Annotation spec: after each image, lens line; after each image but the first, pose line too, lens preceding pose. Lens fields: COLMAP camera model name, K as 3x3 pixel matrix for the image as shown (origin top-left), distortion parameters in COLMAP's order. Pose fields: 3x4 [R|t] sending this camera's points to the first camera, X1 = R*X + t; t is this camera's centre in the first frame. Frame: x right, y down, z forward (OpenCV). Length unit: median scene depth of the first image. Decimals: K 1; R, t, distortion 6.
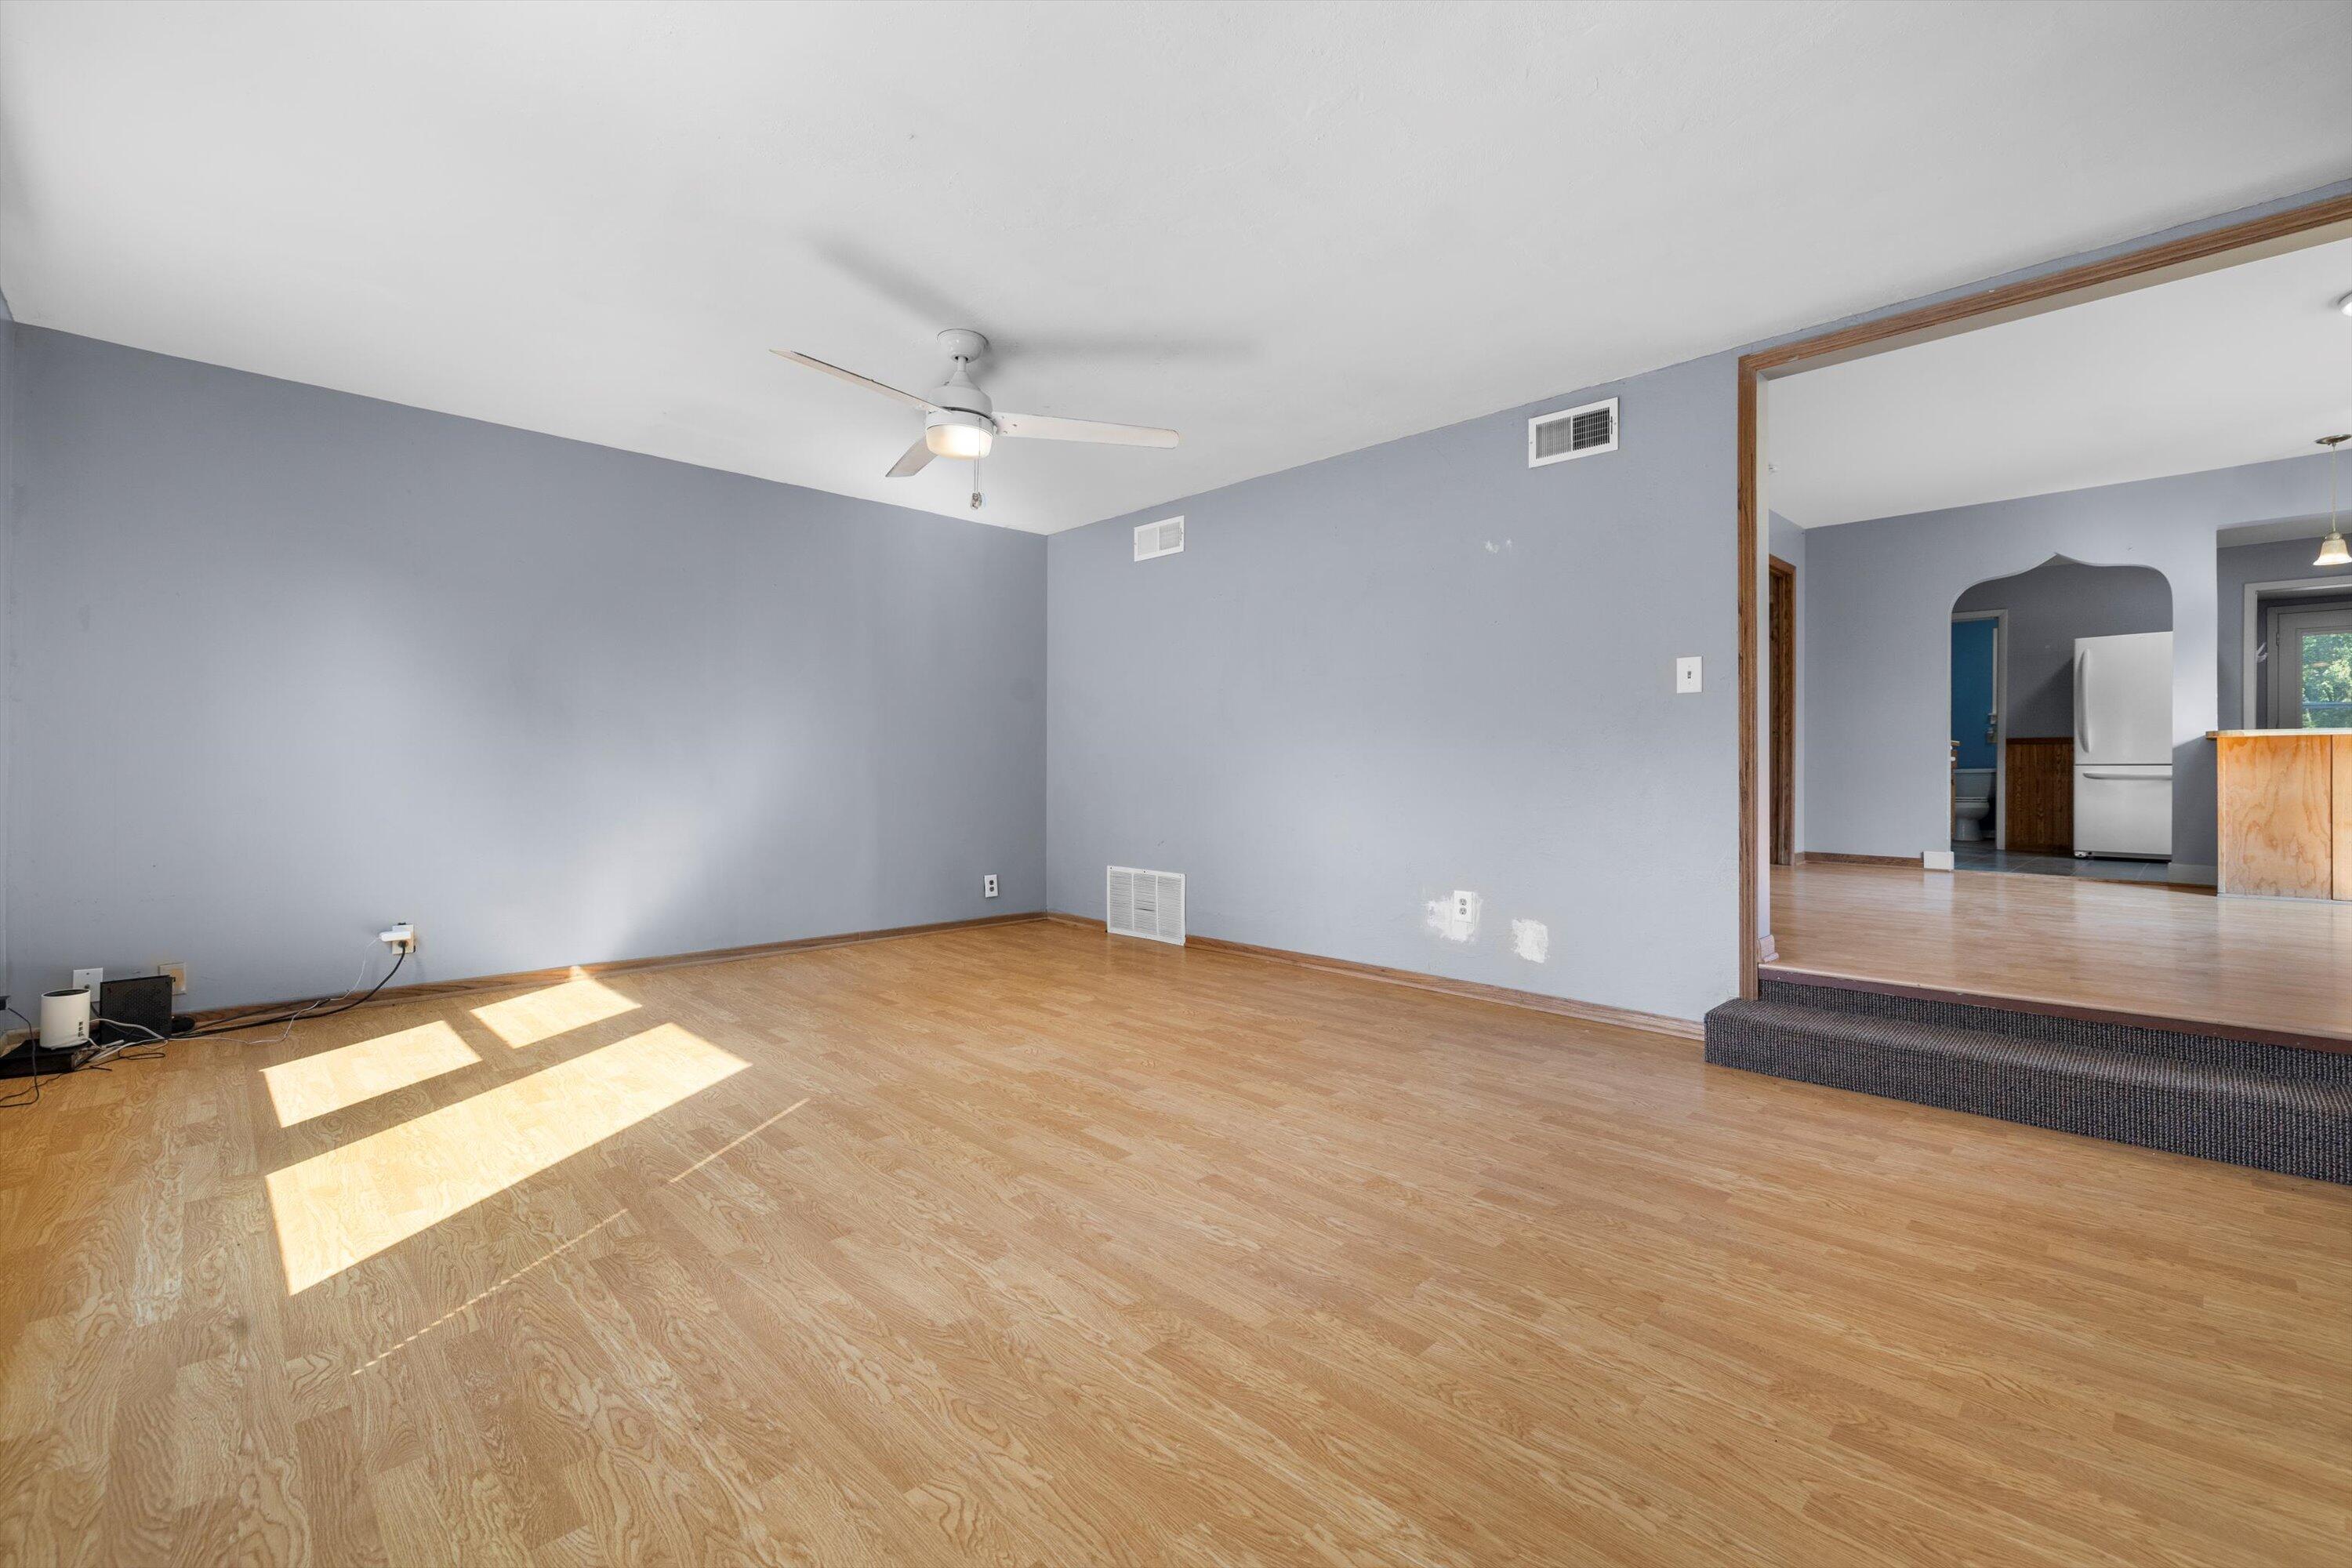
lens RADIAL K [[1034.4, 0, 1112.3], [0, 1034.4, 757.0], [0, 0, 1]] dist [0.000342, -0.001076]
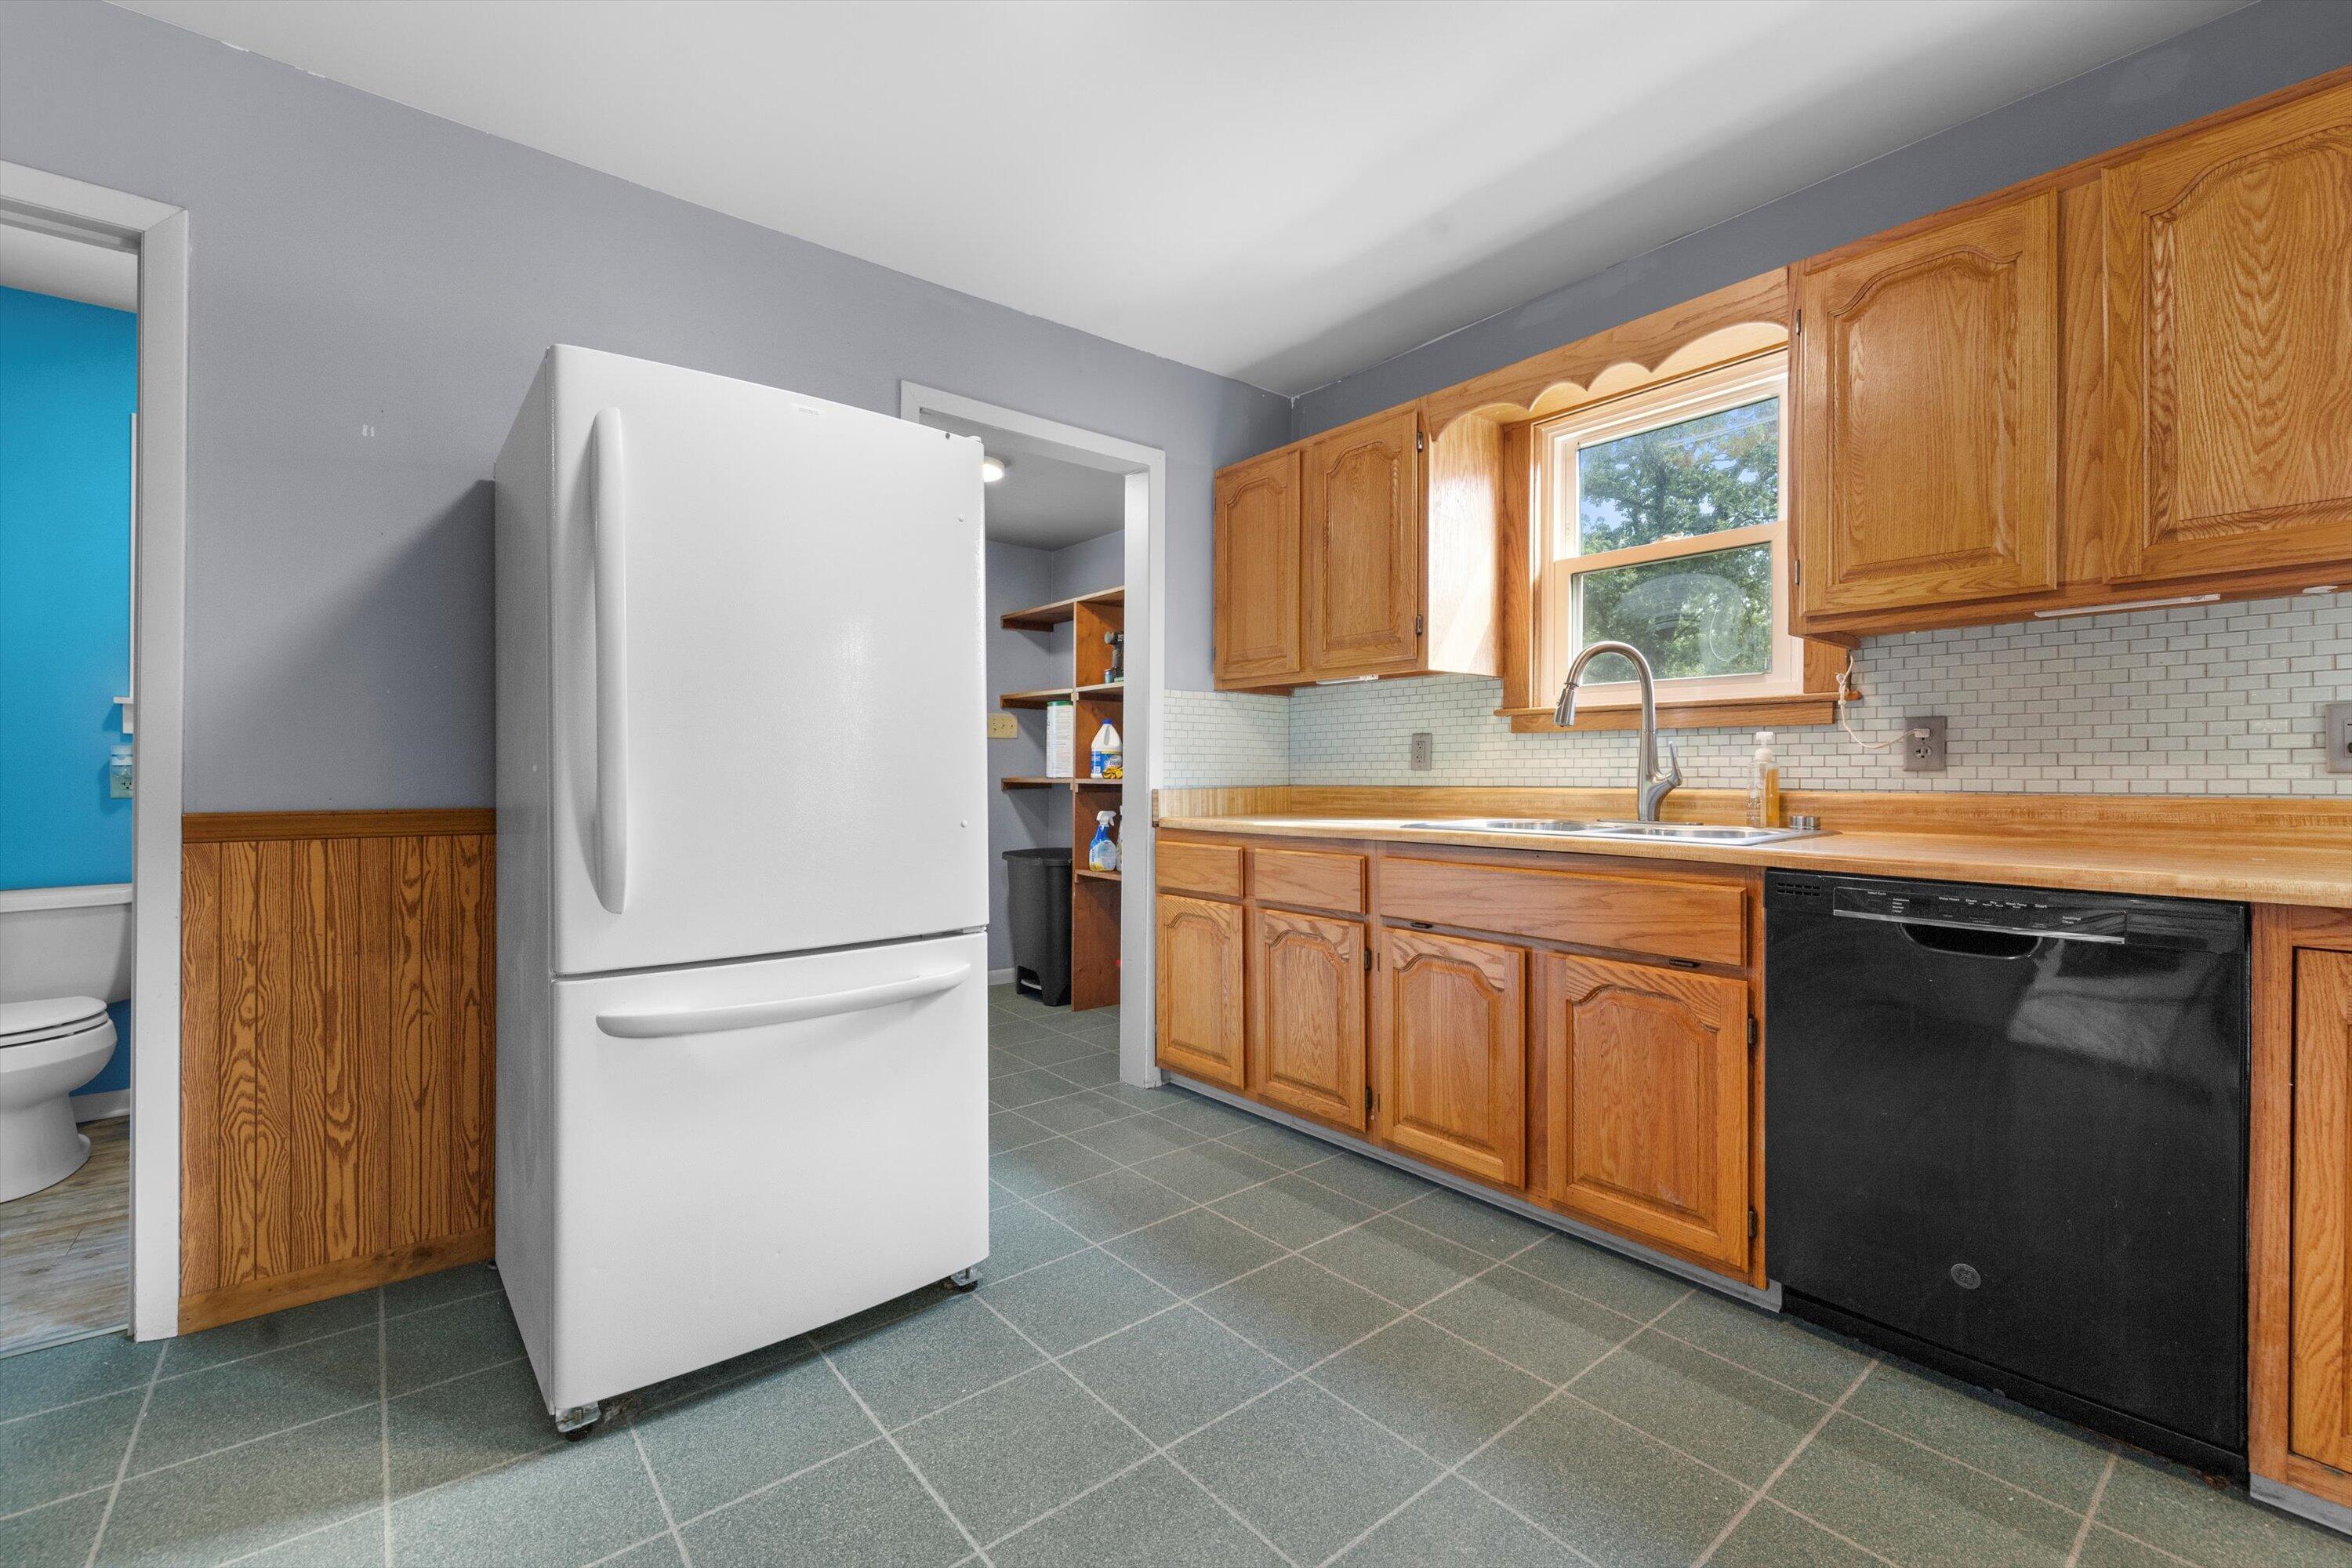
lens RADIAL K [[1034.4, 0, 1178.6], [0, 1034.4, 775.5], [0, 0, 1]] dist [0.000342, -0.001076]
pose [[0.078446, -0.007180, 0.996892, 0.666190], [-0.010979, 0.999907, 0.008066, -0.030380], [-0.996858, -0.011577, 0.078360, 0.777044]]
